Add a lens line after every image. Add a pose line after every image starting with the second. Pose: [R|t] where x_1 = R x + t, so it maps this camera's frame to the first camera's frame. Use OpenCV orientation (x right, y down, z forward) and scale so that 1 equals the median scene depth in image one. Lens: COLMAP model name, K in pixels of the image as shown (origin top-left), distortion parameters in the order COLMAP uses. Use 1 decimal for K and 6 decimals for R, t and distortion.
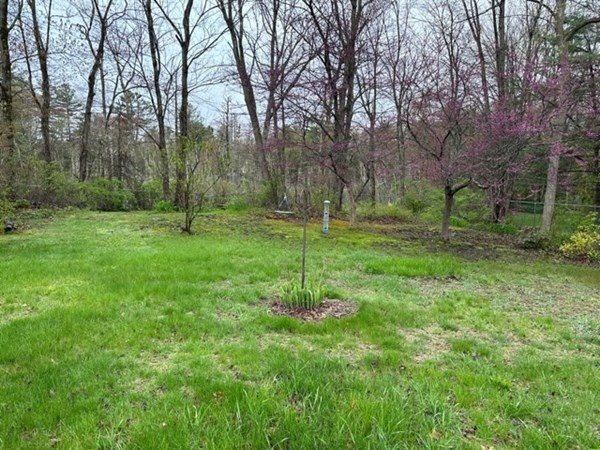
lens RADIAL K [[420.1, 0, 302.5], [0, 420.1, 227.7], [0, 0, 1]] dist [0.014269, -0.014002]
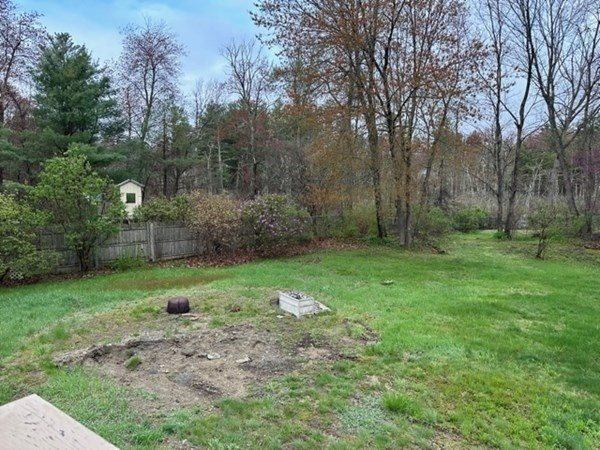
lens RADIAL K [[420.1, 0, 299.8], [0, 420.1, 226.2], [0, 0, 1]] dist [0.014269, -0.014002]
pose [[0.847479, 0.023526, -0.530307, -0.142806], [-0.033533, 0.999395, -0.009253, -0.048600], [0.529768, 0.025624, 0.847755, -0.644987]]
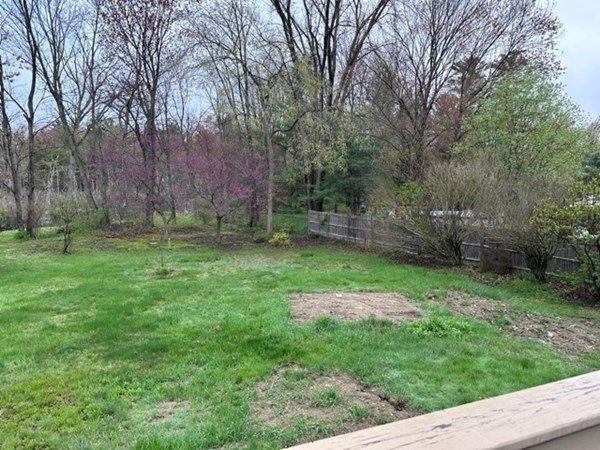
lens RADIAL K [[420.1, 0, 302.0], [0, 420.1, 224.1], [0, 0, 1]] dist [0.014269, -0.014002]
pose [[0.887303, -0.078328, 0.454487, -0.141913], [0.077480, 0.996783, 0.020523, -0.047135], [-0.454632, 0.017004, 0.890517, -0.660100]]
